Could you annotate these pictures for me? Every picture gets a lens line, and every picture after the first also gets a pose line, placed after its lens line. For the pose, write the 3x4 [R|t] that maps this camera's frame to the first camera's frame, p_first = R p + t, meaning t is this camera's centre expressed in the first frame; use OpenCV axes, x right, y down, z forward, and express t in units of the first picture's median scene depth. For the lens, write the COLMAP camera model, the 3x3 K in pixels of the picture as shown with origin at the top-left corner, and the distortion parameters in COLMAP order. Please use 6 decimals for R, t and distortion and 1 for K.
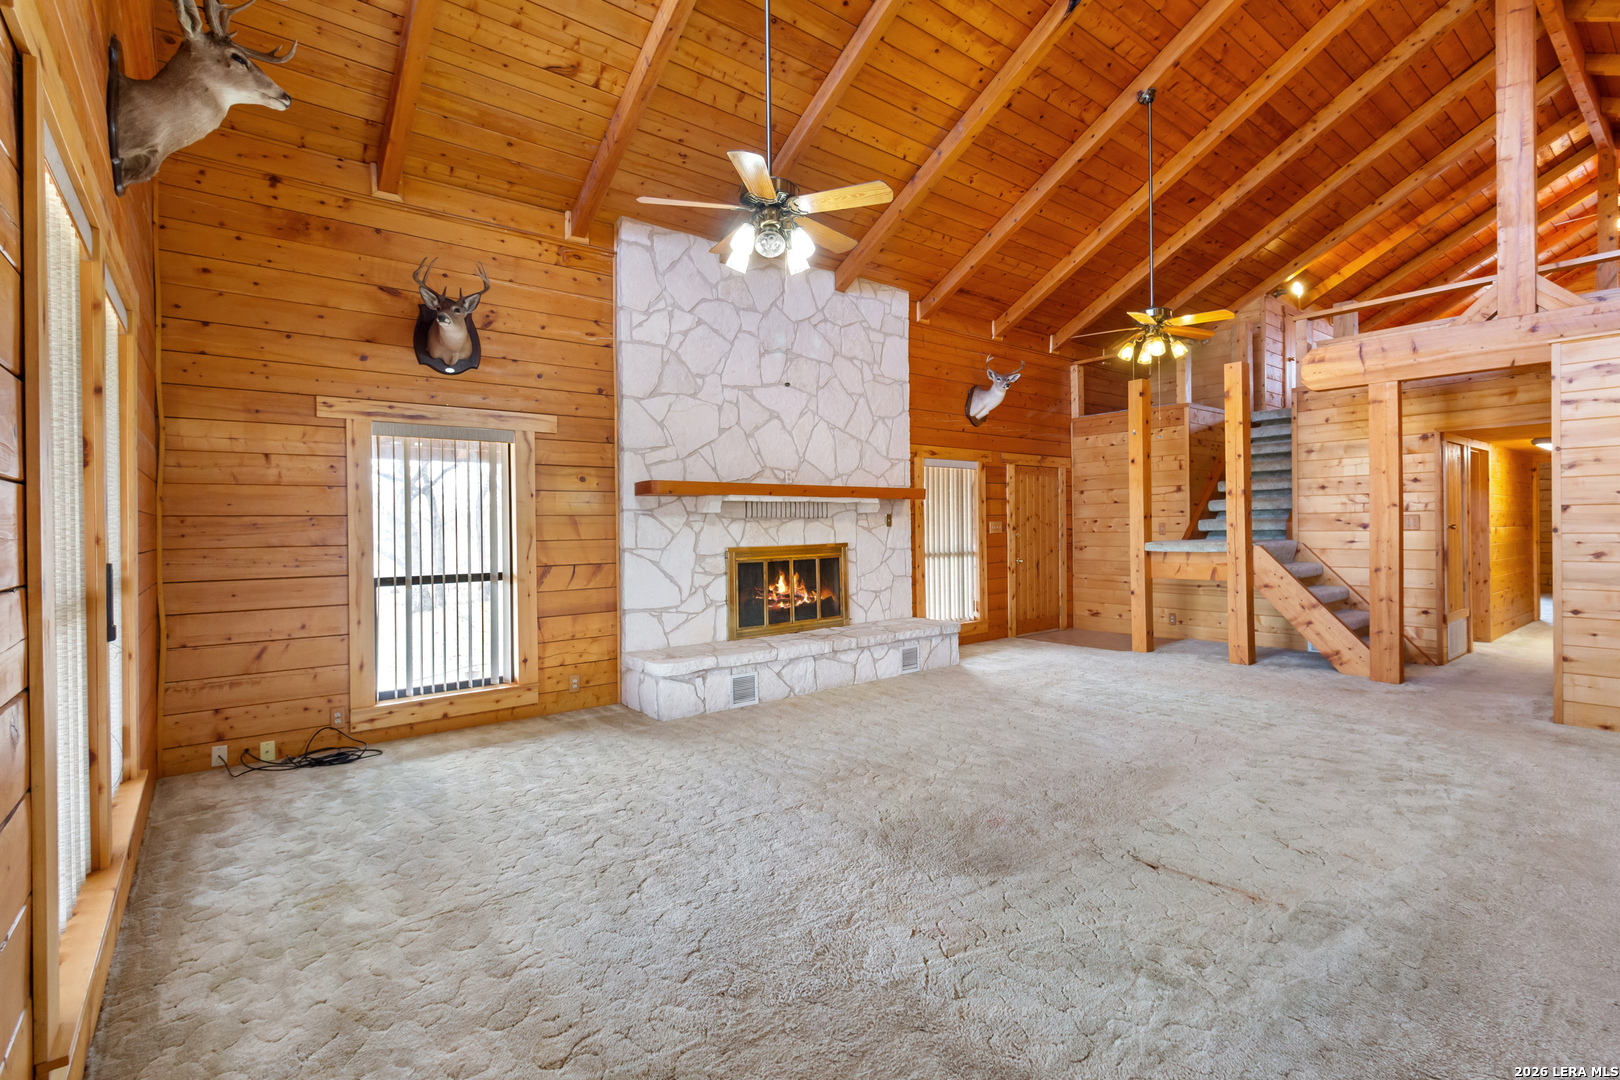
lens RADIAL K [[749.3, 0, 838.7], [0, 749.3, 527.1], [0, 0, 1]] dist [0.004726, -0.001009]
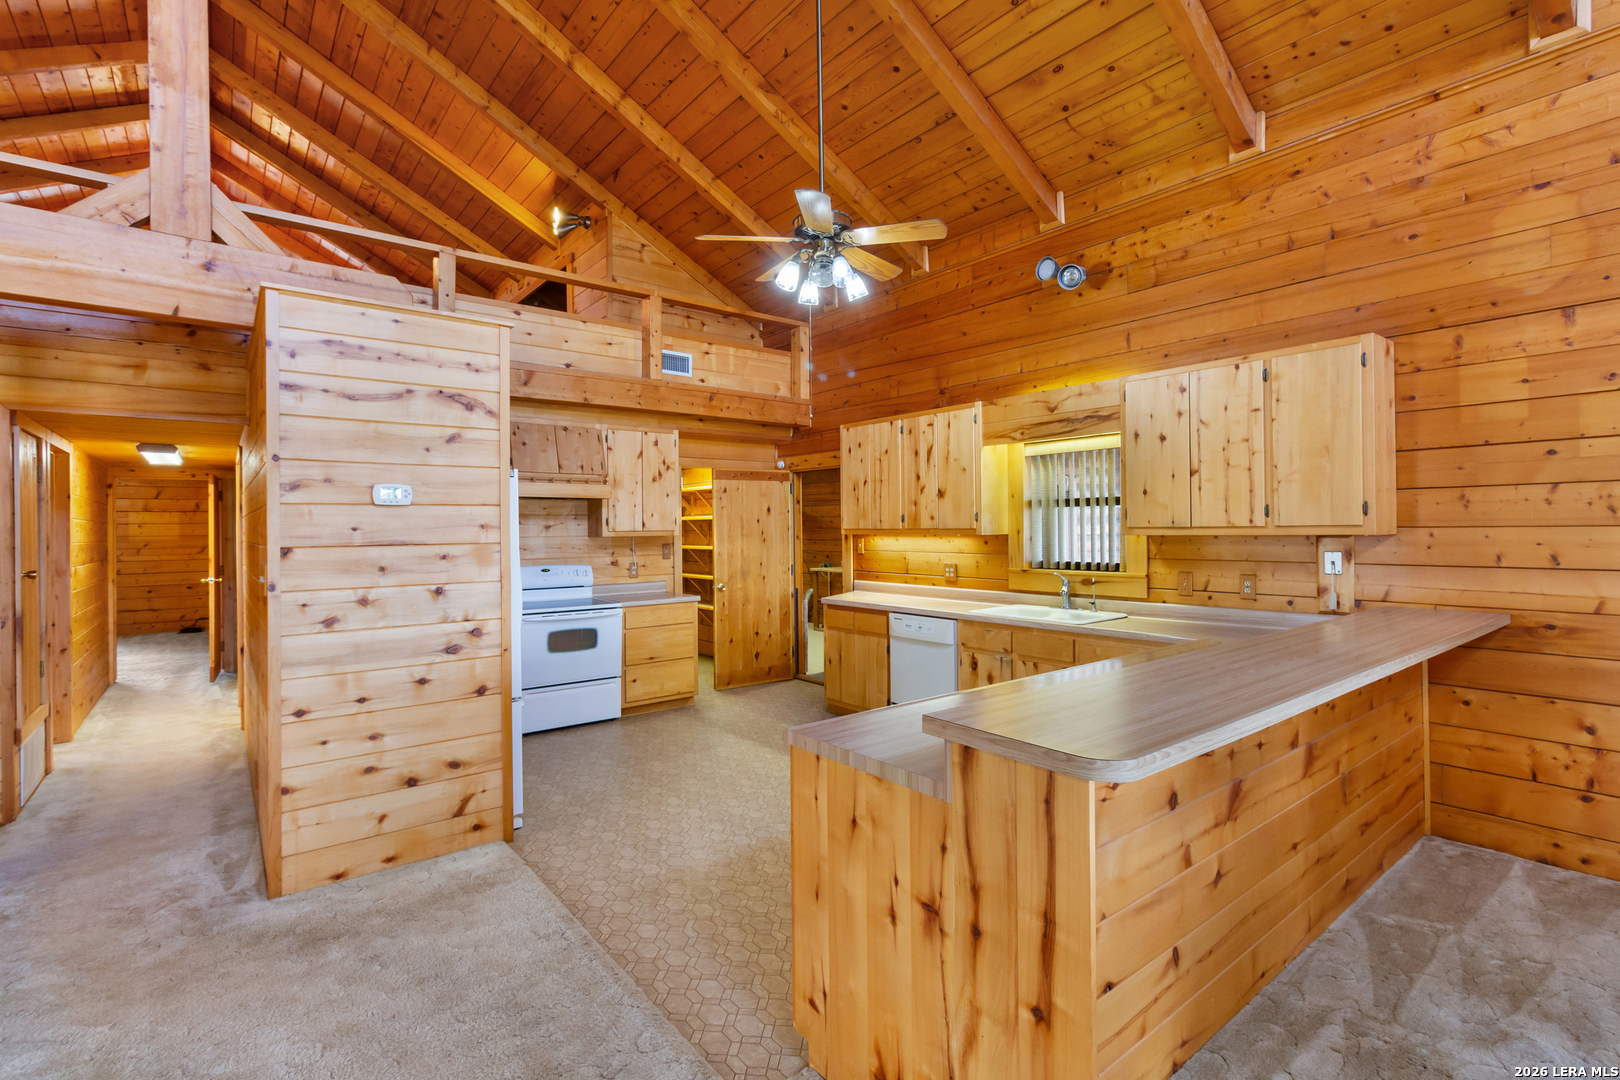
lens RADIAL K [[749.3, 0, 838.9], [0, 749.3, 526.1], [0, 0, 1]] dist [0.004726, -0.001009]
pose [[-0.002783, 0.014072, 0.999897, 0.329264], [0.012237, 0.999827, -0.014037, -0.032635], [-0.999921, 0.012197, -0.002954, 0.533594]]
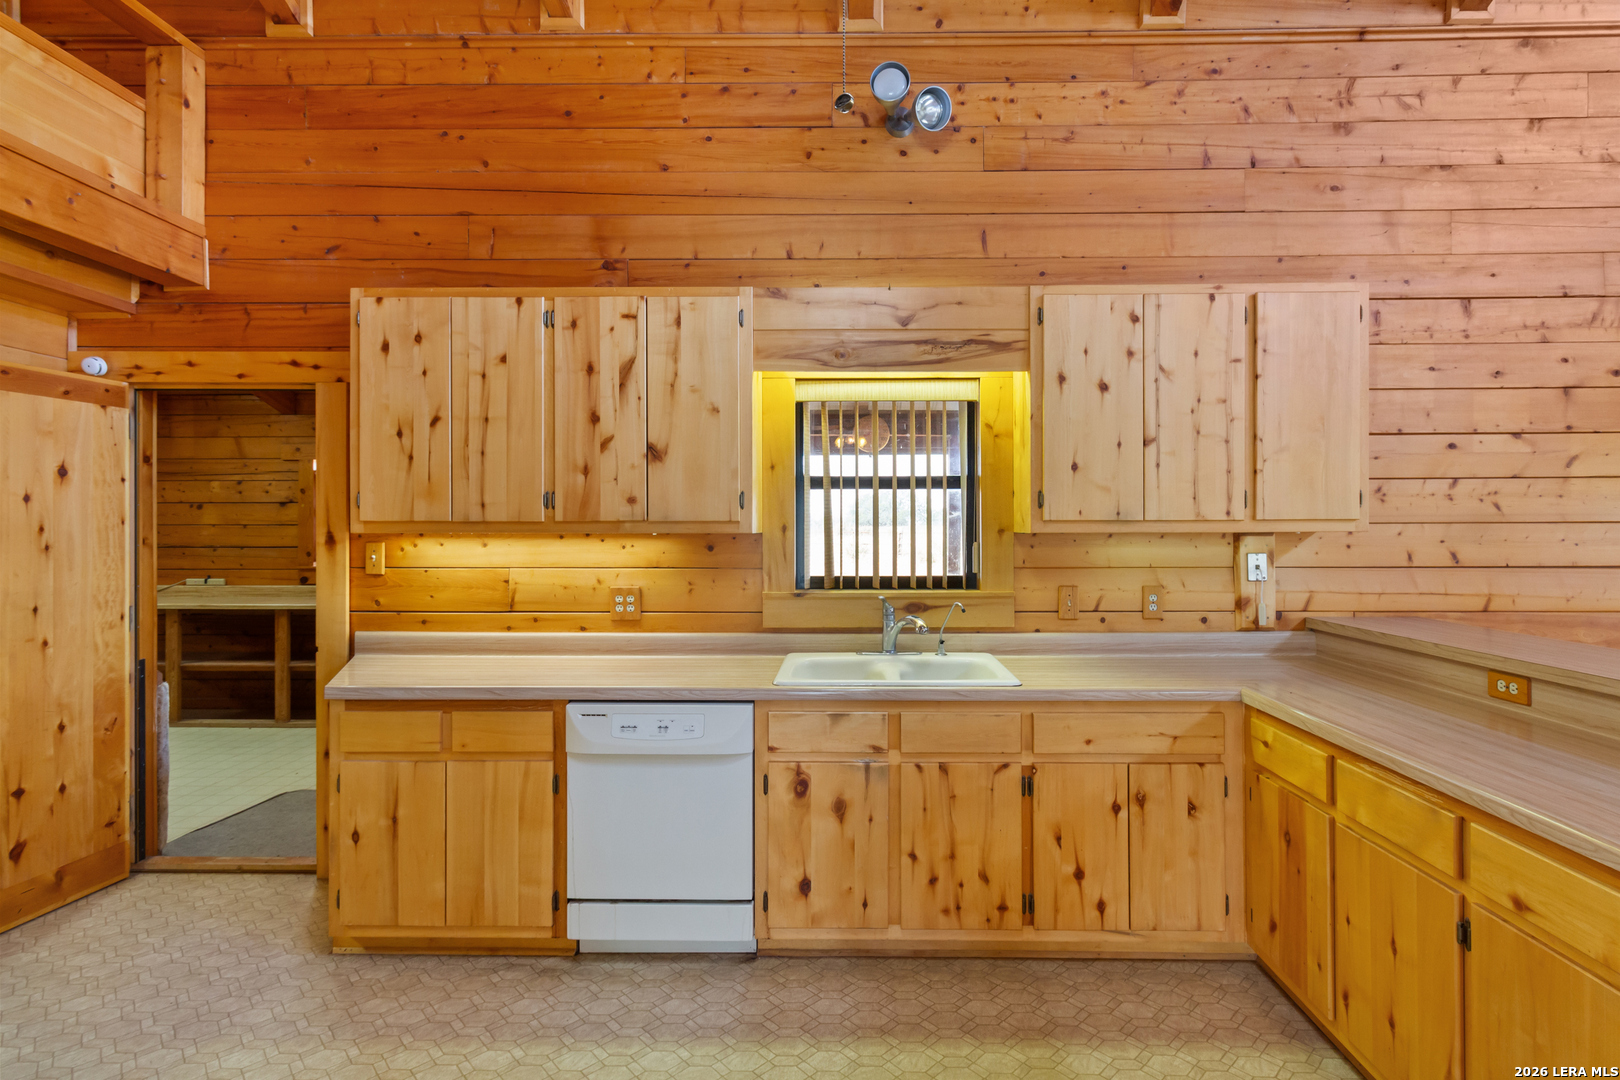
lens RADIAL K [[749.3, 0, 839.0], [0, 749.3, 524.6], [0, 0, 1]] dist [0.004726, -0.001009]
pose [[-0.762715, 0.016011, 0.646536, 0.981328], [0.012209, 0.999872, -0.010359, -0.032398], [-0.646619, -0.000008, -0.762813, 0.727752]]
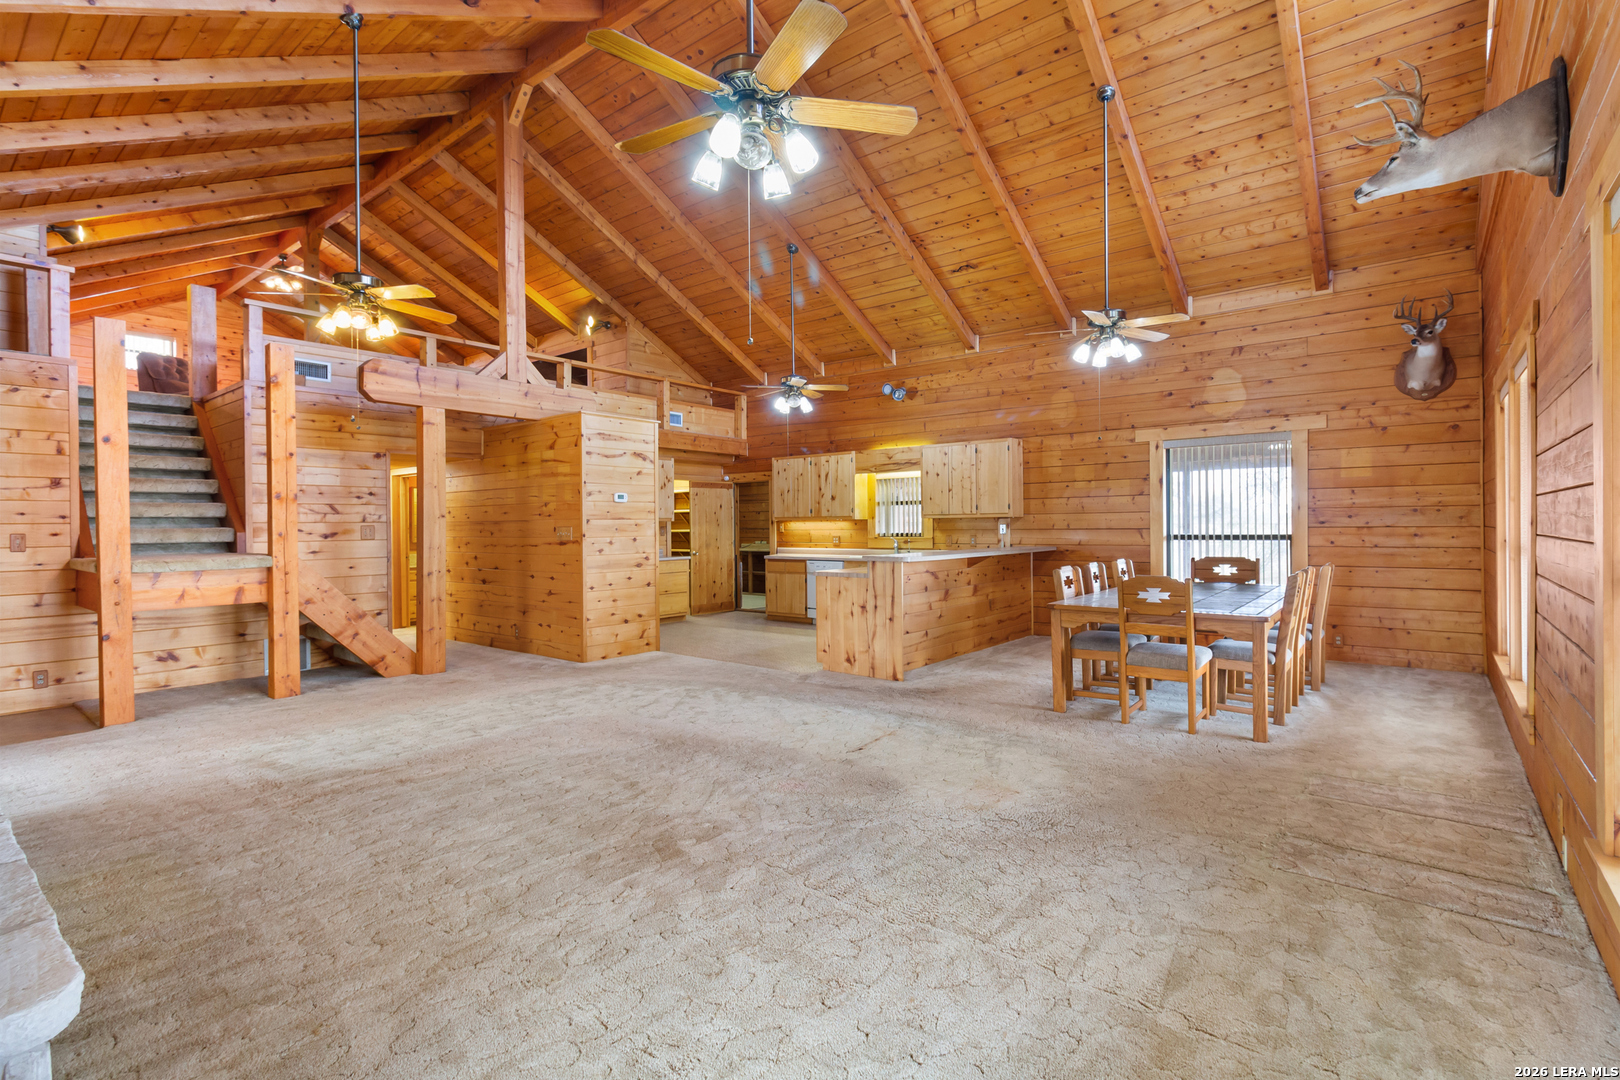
lens RADIAL K [[749.3, 0, 836.3], [0, 749.3, 527.2], [0, 0, 1]] dist [0.004726, -0.001009]
pose [[-0.217150, 0.012056, 0.976064, -0.648727], [0.014071, 0.999858, -0.009219, 0.008538], [-0.976037, 0.011732, -0.217289, 0.837062]]
